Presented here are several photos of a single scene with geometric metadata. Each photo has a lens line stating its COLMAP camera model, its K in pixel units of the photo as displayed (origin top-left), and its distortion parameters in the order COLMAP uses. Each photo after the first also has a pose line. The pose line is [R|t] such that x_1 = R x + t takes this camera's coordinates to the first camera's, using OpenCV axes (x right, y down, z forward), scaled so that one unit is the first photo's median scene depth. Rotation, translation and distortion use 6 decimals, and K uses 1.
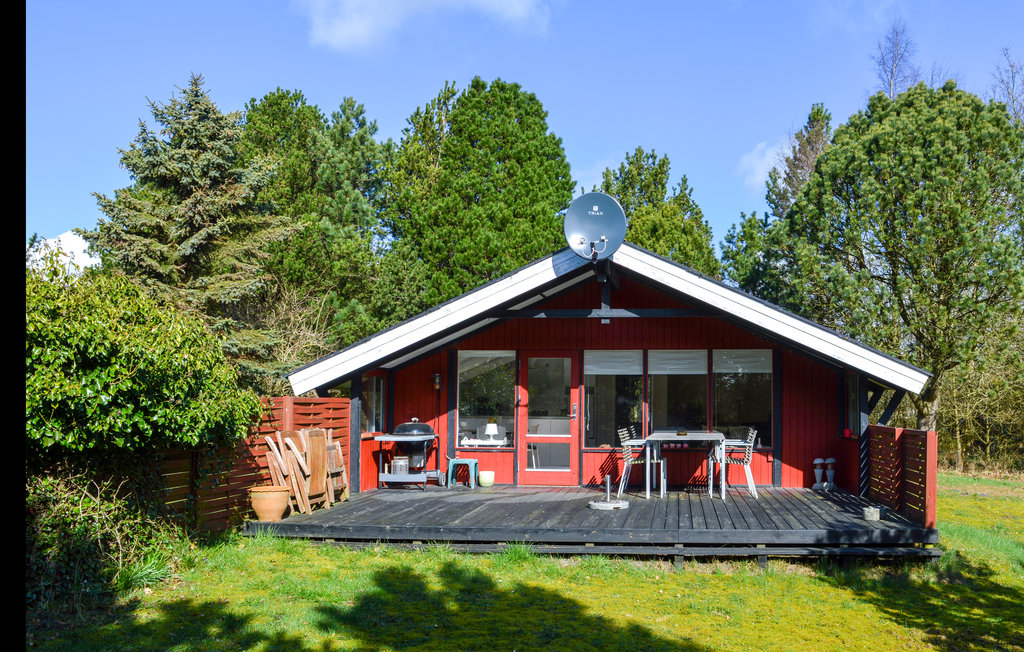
lens RADIAL K [[816.5, 0, 507.2], [0, 816.5, 327.5], [0, 0, 1]] dist [-0.091330, 0.003360]
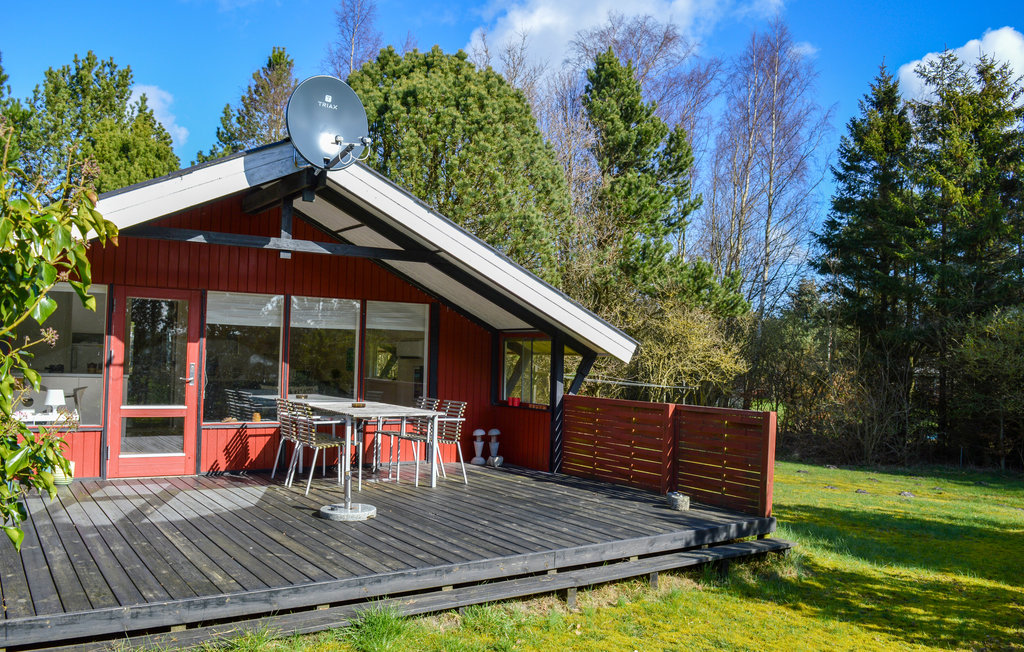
lens RADIAL K [[837.7, 0, 512.4], [0, 837.7, 307.2], [0, 0, 1]] dist [-0.083905, 0.001440]
pose [[0.766557, 0.052728, 0.640007, -0.177617], [-0.078364, 0.996856, 0.011731, 0.012506], [-0.637377, -0.059146, 0.768279, 0.254571]]
